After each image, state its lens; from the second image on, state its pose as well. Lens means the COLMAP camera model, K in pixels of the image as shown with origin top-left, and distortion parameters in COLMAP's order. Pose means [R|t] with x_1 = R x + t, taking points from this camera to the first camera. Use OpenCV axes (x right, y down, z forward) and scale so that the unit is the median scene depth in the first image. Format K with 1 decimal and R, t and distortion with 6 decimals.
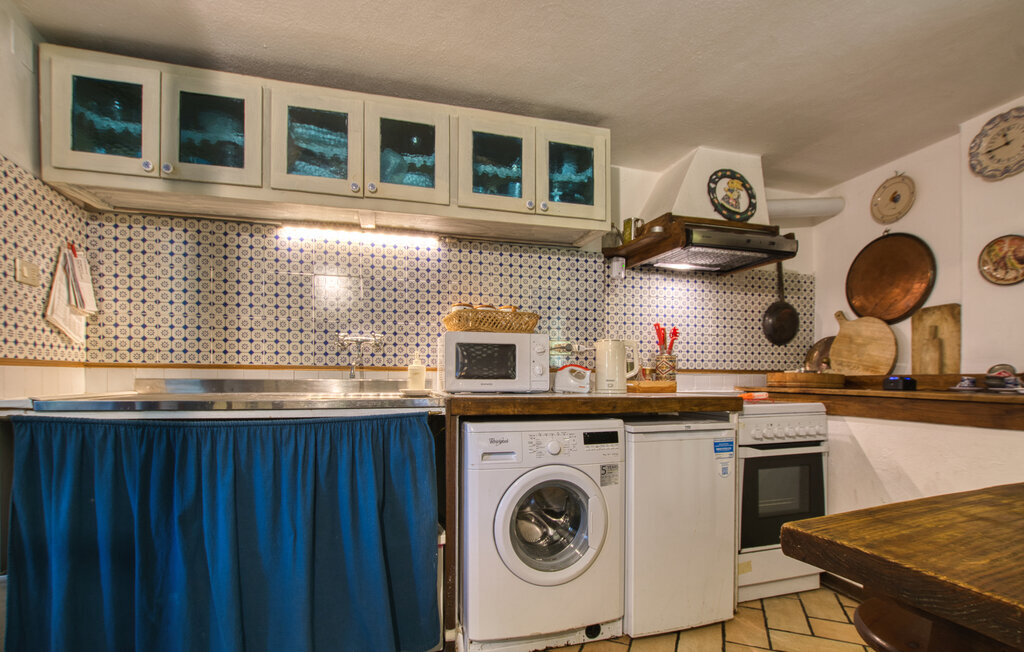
lens RADIAL K [[477.5, 0, 504.7], [0, 477.5, 377.6], [0, 0, 1]] dist [-0.000511, -0.000519]
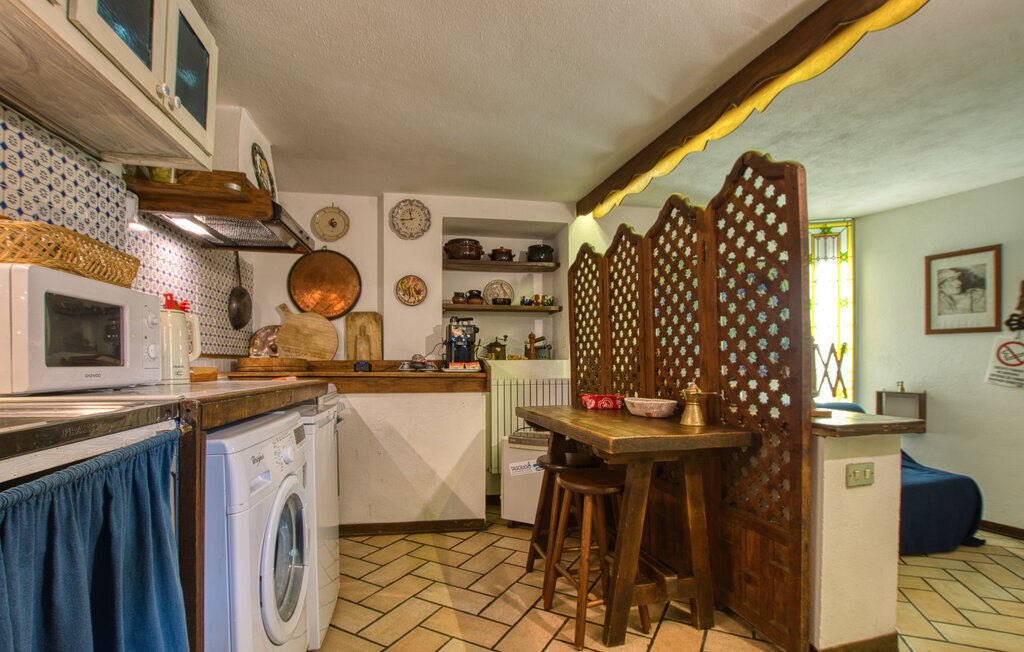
lens RADIAL K [[477.5, 0, 515.7], [0, 477.5, 363.4], [0, 0, 1]] dist [-0.000511, -0.000519]
pose [[0.104163, -0.002861, 0.994556, -0.431152], [-0.000674, 0.999995, 0.002947, -0.001639], [-0.994560, -0.000978, 0.104161, 0.382608]]
